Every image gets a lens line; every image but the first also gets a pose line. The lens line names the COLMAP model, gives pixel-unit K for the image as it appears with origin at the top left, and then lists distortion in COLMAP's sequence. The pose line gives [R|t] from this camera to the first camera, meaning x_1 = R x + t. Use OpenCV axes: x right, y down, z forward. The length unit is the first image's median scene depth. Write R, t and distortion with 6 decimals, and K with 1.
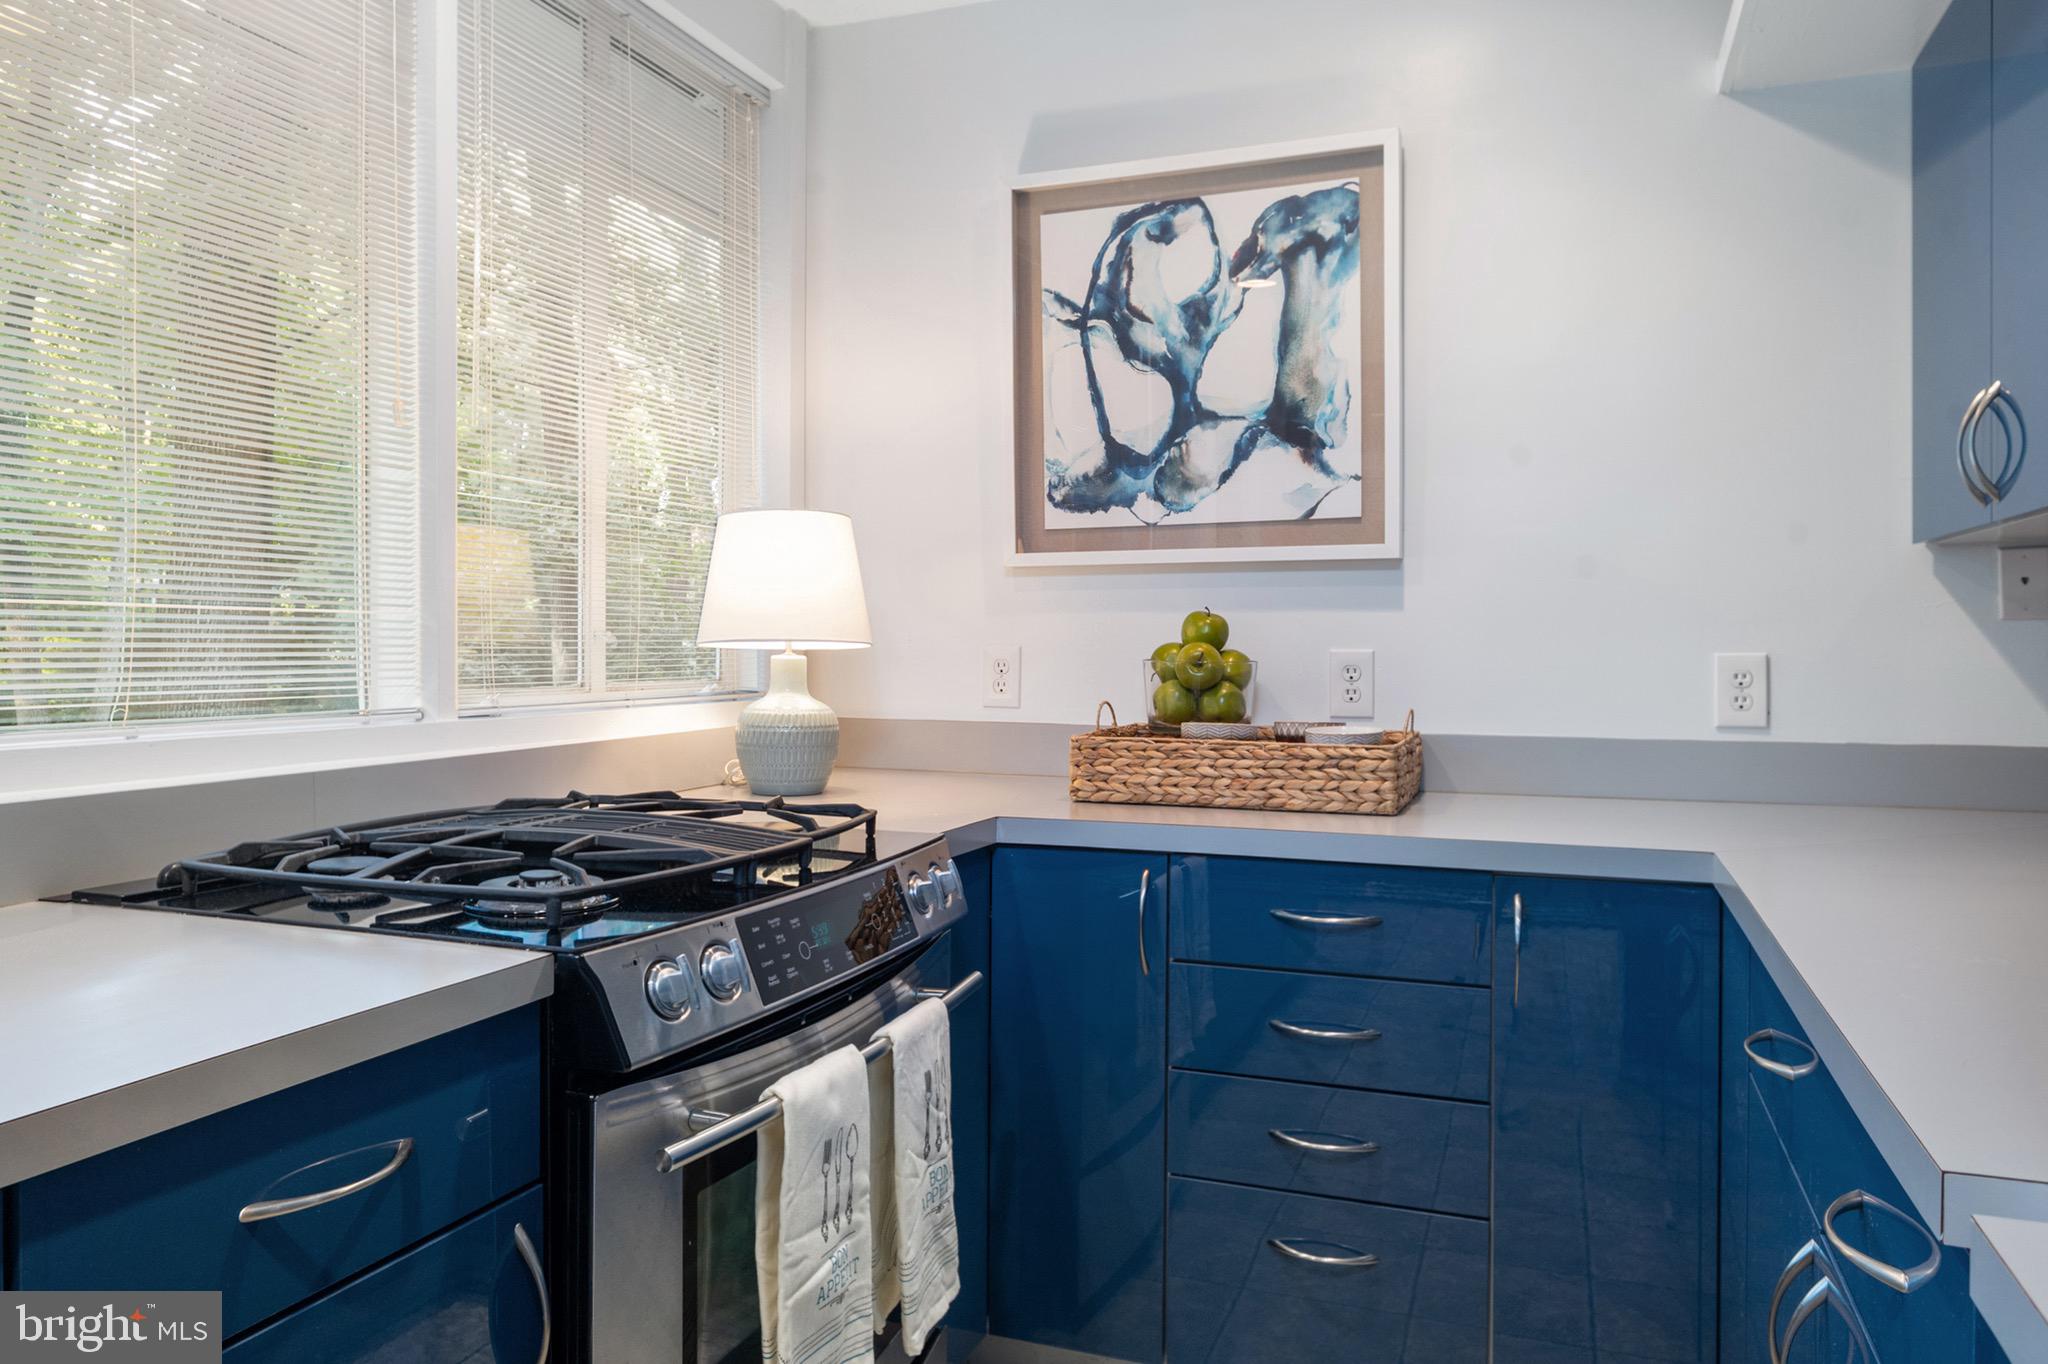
lens RADIAL K [[1409.8, 0, 1034.0], [0, 1409.8, 666.1], [0, 0, 1]] dist [-0.008108, -0.001923]
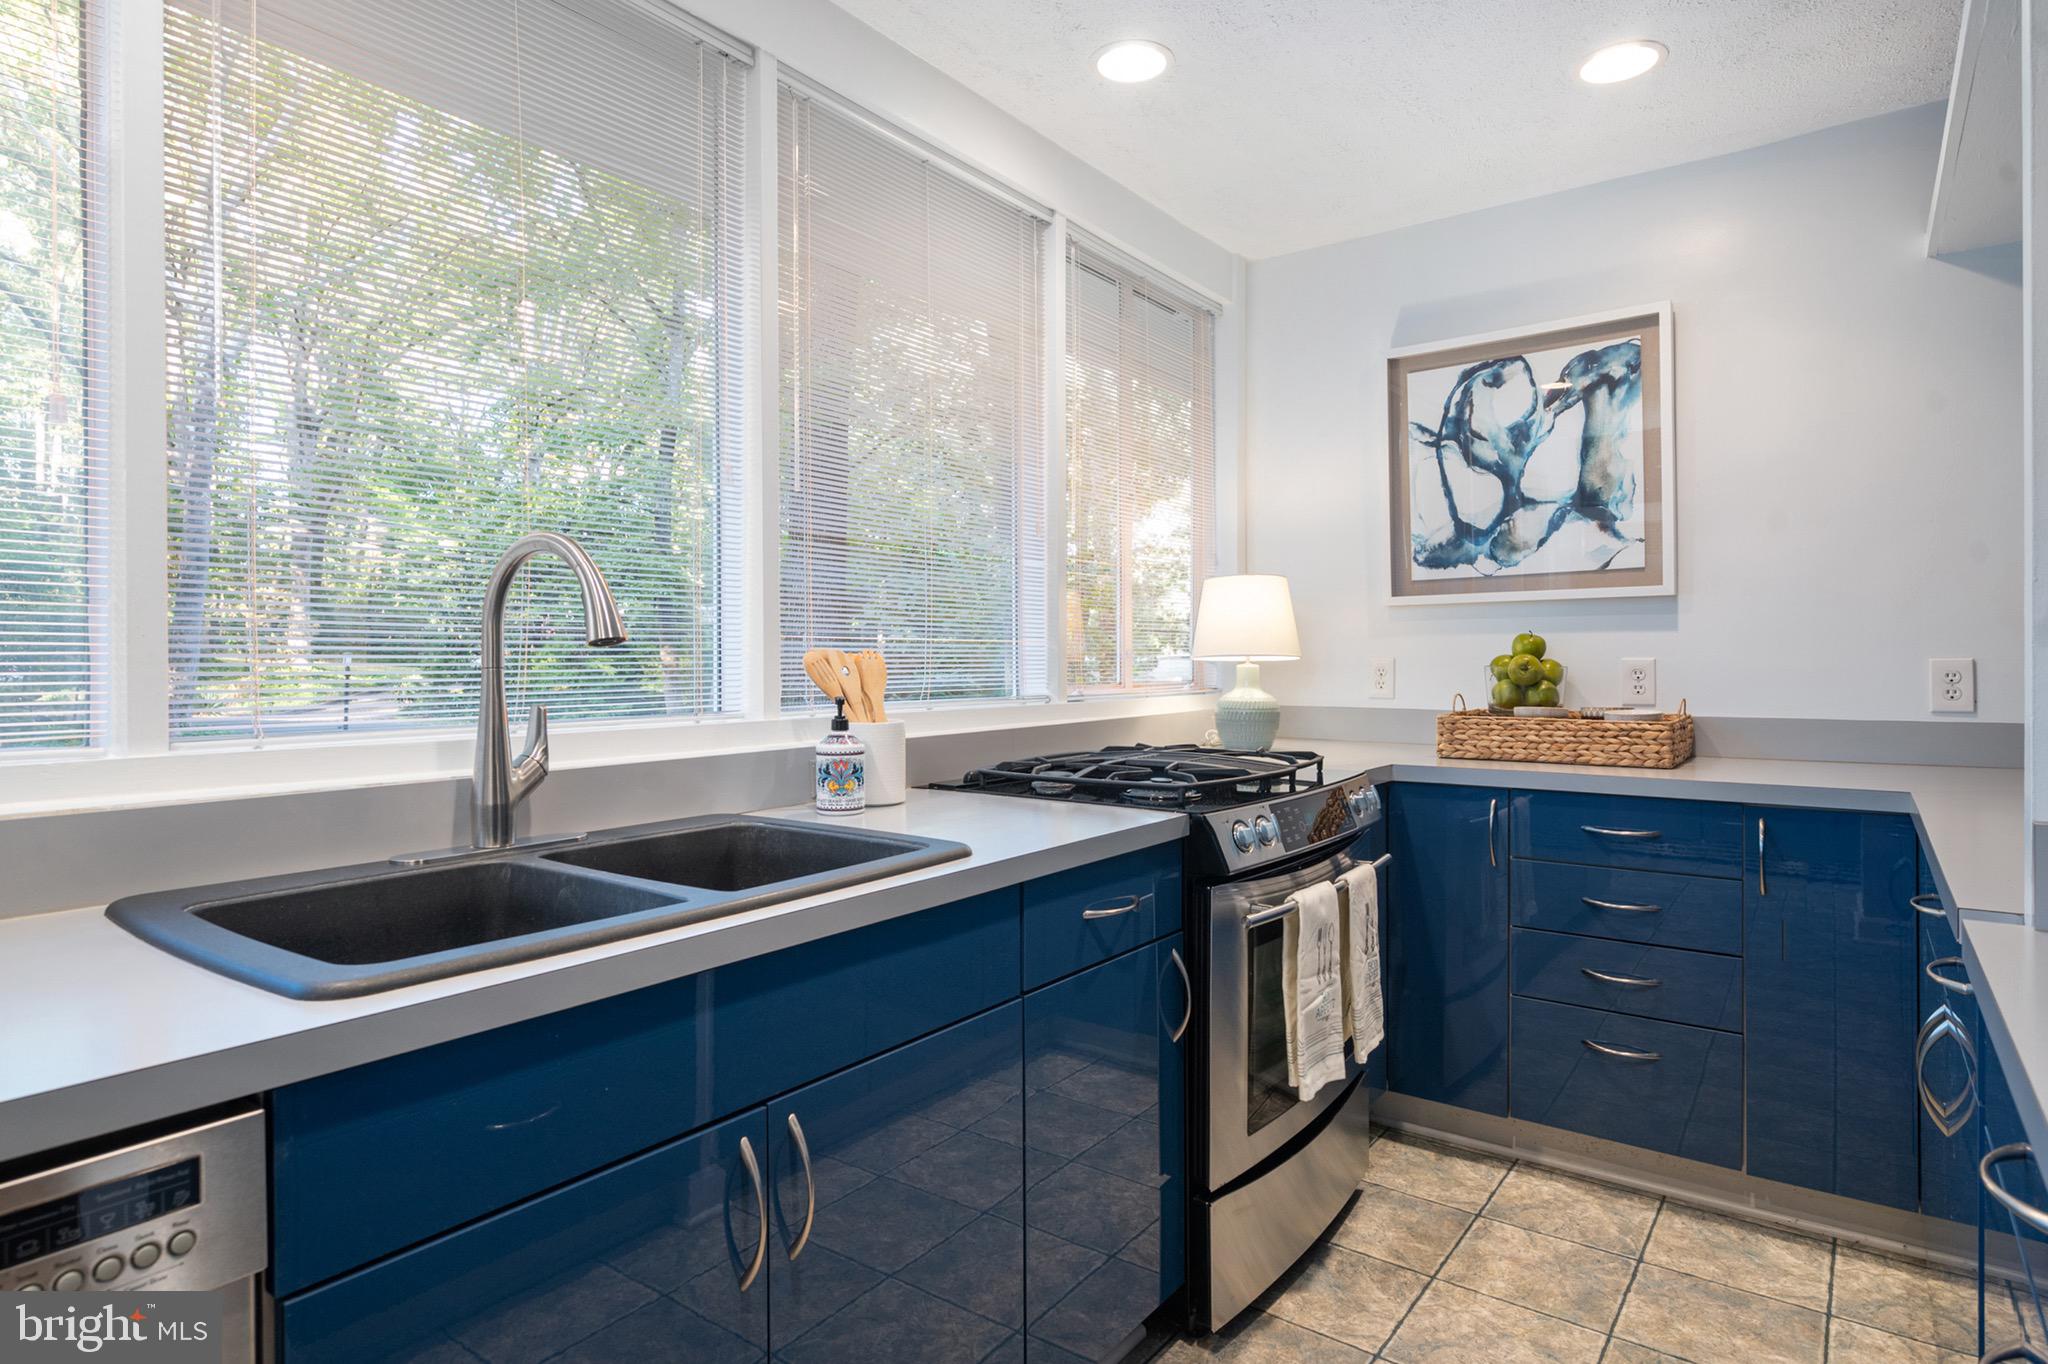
lens RADIAL K [[1119.1, 0, 1026.4], [0, 1119.1, 661.9], [0, 0, 1]] dist [0.000634, -0.000625]
pose [[0.960556, -0.007343, -0.277989, -0.060243], [0.003813, 0.999905, -0.013236, 0.004910], [0.278060, 0.011654, 0.960493, -0.285990]]
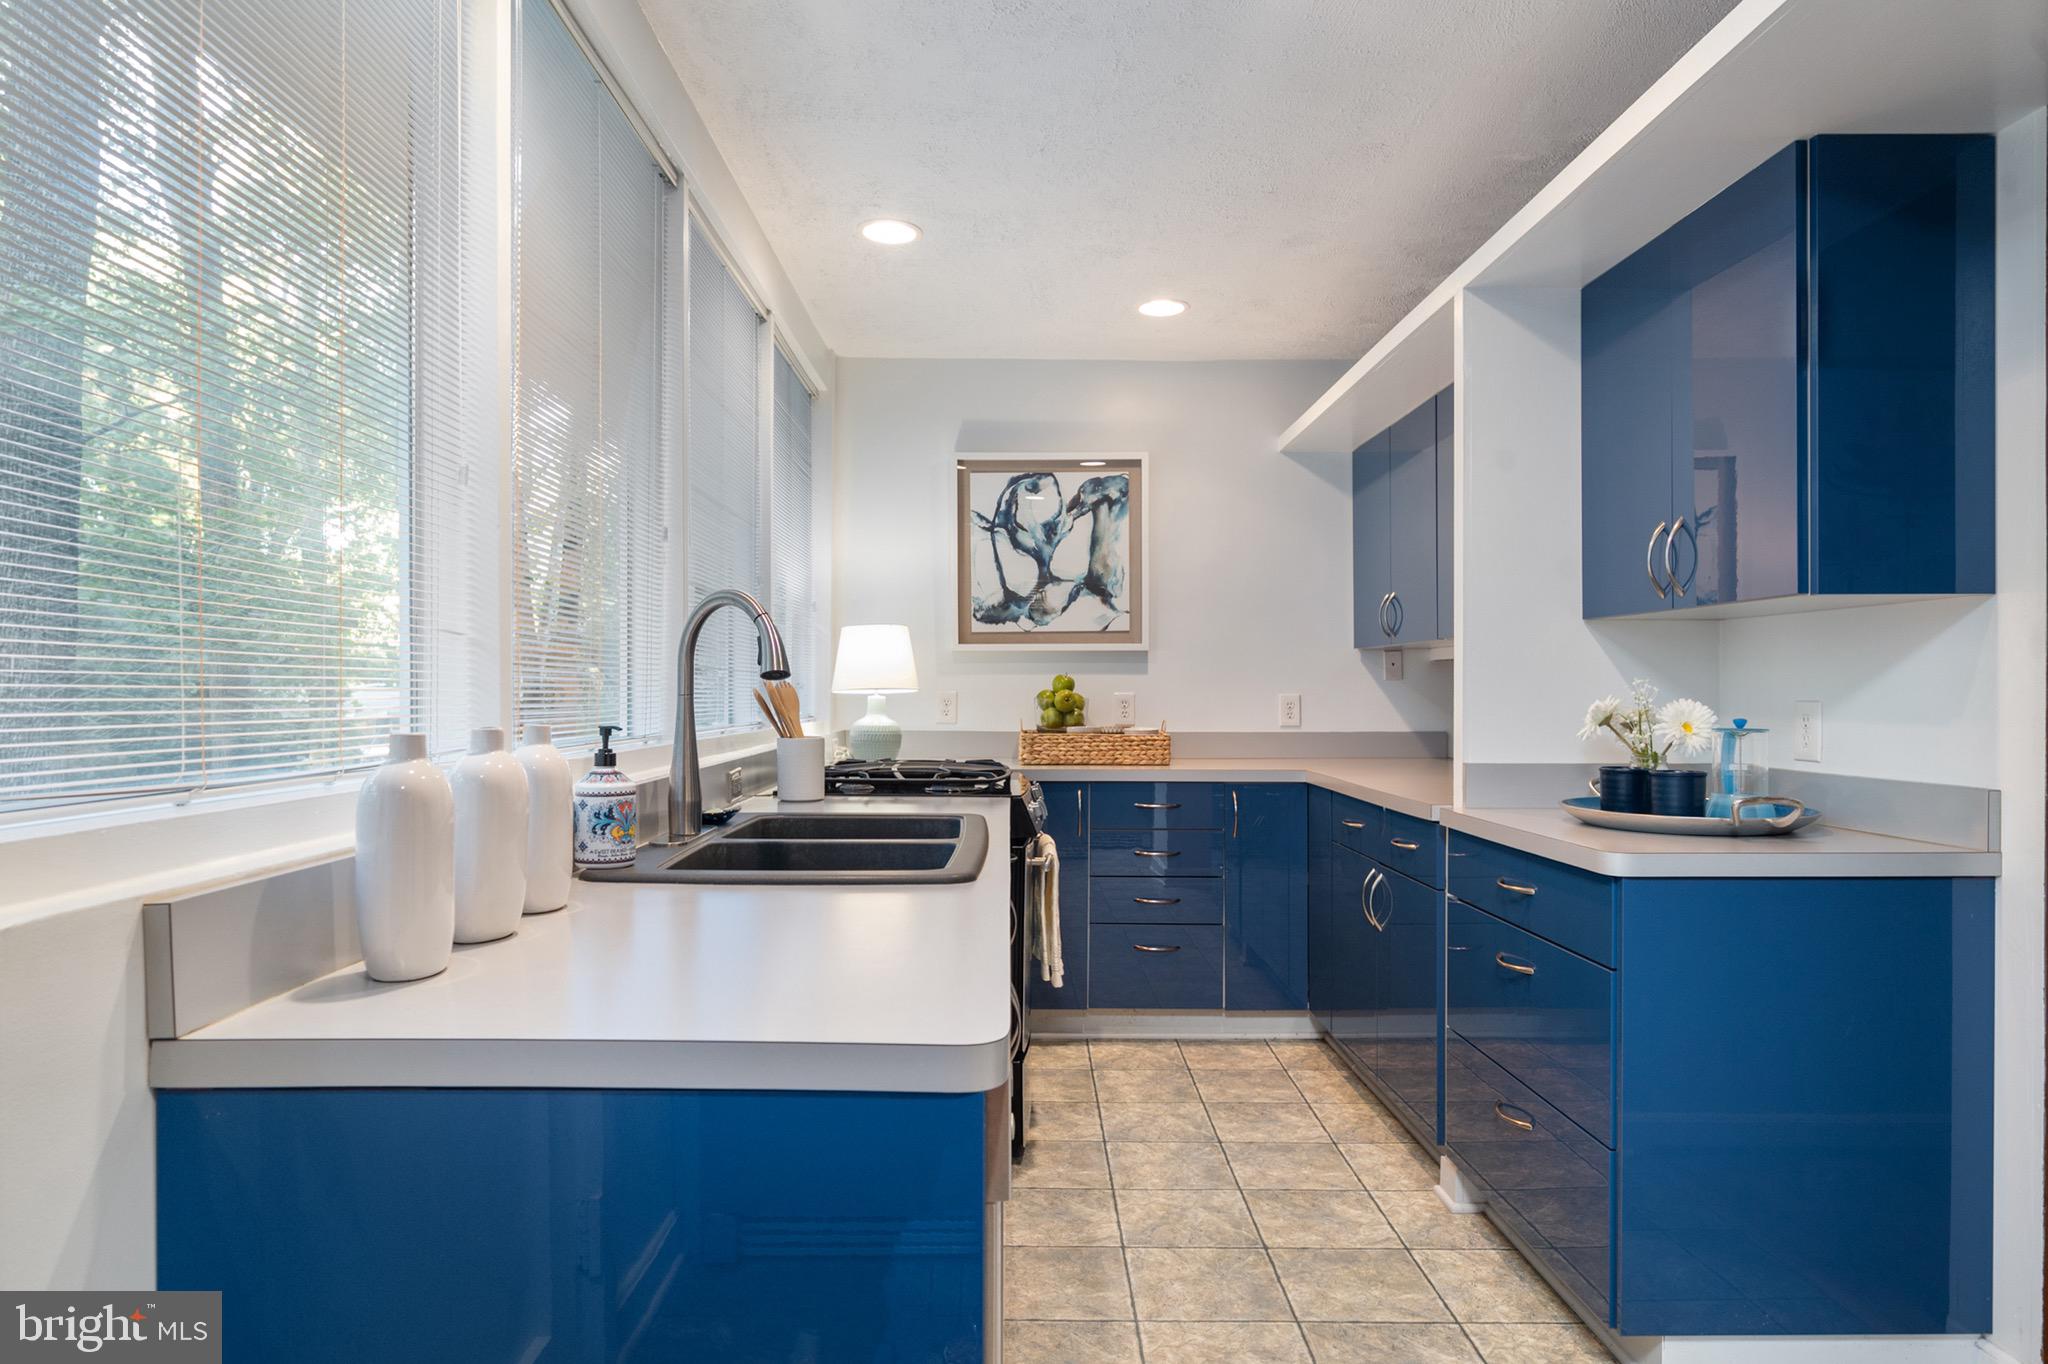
lens RADIAL K [[1213.7, 0, 1024.1], [0, 1213.7, 688.9], [0, 0, 1]] dist [-0.001490, -0.000531]
pose [[0.932931, -0.002113, 0.360048, -0.573956], [0.006599, 0.999915, -0.011231, 0.001805], [-0.359994, 0.012854, 0.932866, -0.649361]]
